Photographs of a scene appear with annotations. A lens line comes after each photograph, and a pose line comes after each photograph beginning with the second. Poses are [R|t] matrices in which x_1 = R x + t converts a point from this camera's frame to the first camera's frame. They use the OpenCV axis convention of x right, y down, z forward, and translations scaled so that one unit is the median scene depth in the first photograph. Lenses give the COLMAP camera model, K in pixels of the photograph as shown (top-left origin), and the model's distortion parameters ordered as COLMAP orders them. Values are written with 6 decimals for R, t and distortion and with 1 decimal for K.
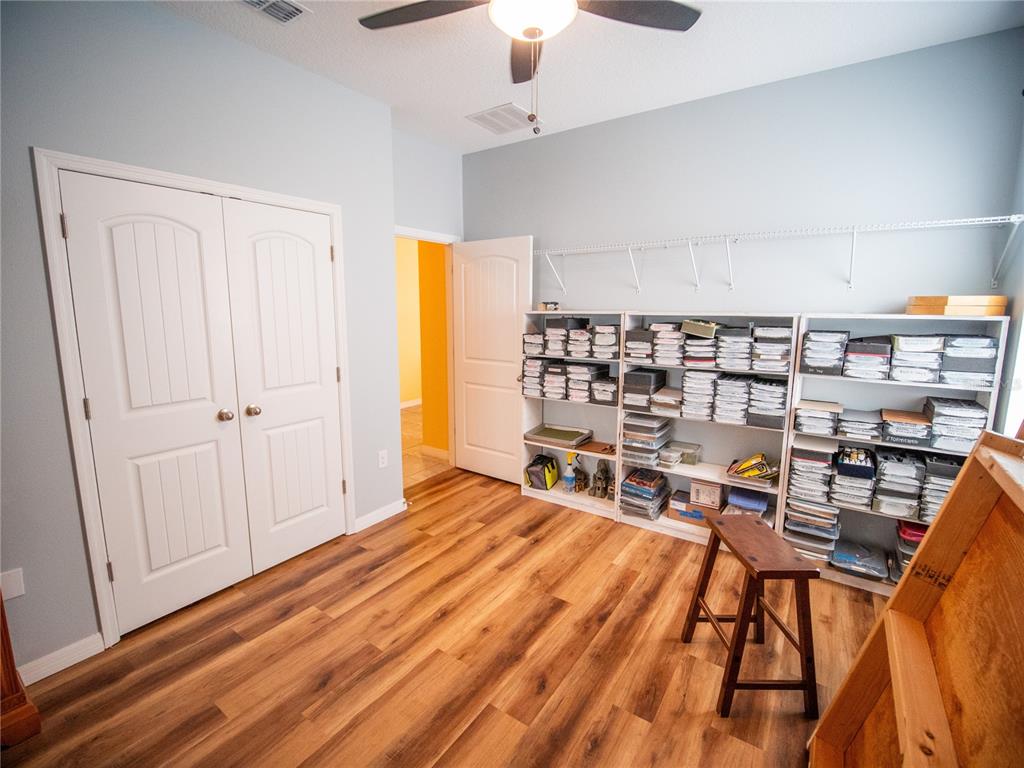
lens RADIAL K [[470.7, 0, 508.1], [0, 470.7, 385.9], [0, 0, 1]] dist [-0.013464, -0.002193]
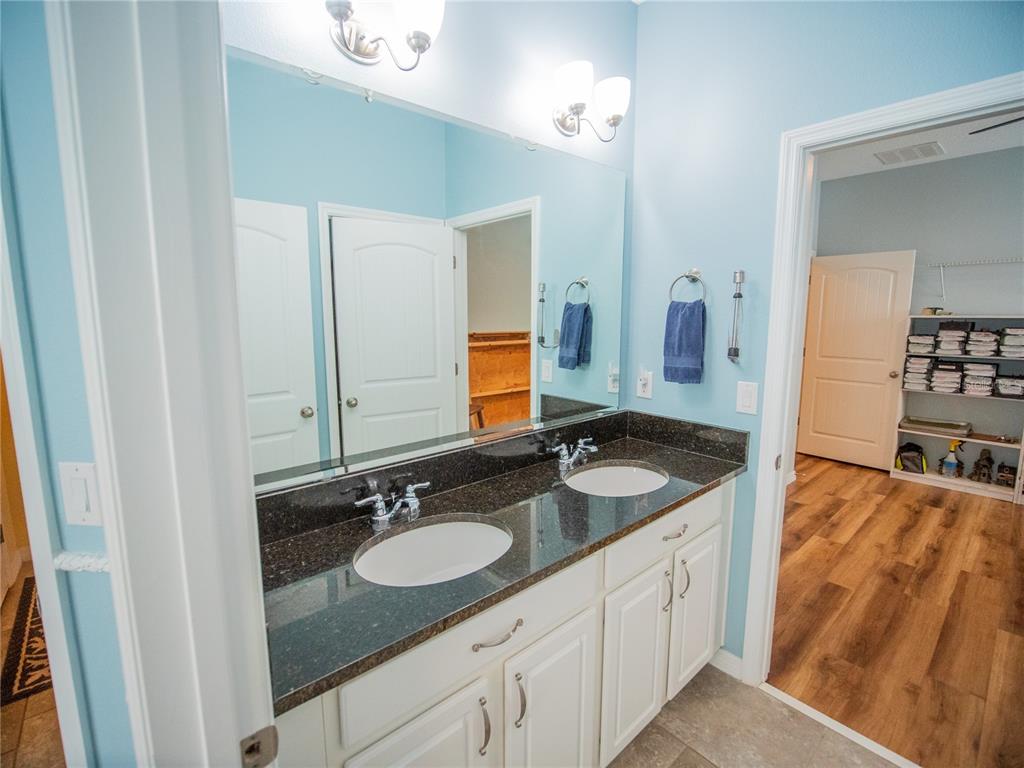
lens RADIAL K [[470.7, 0, 513.6], [0, 470.7, 380.9], [0, 0, 1]] dist [-0.013464, -0.002193]
pose [[0.966346, 0.031160, -0.255352, -0.626786], [-0.036967, 0.999155, -0.017973, 0.058640], [0.254576, 0.026807, 0.966681, -0.354486]]
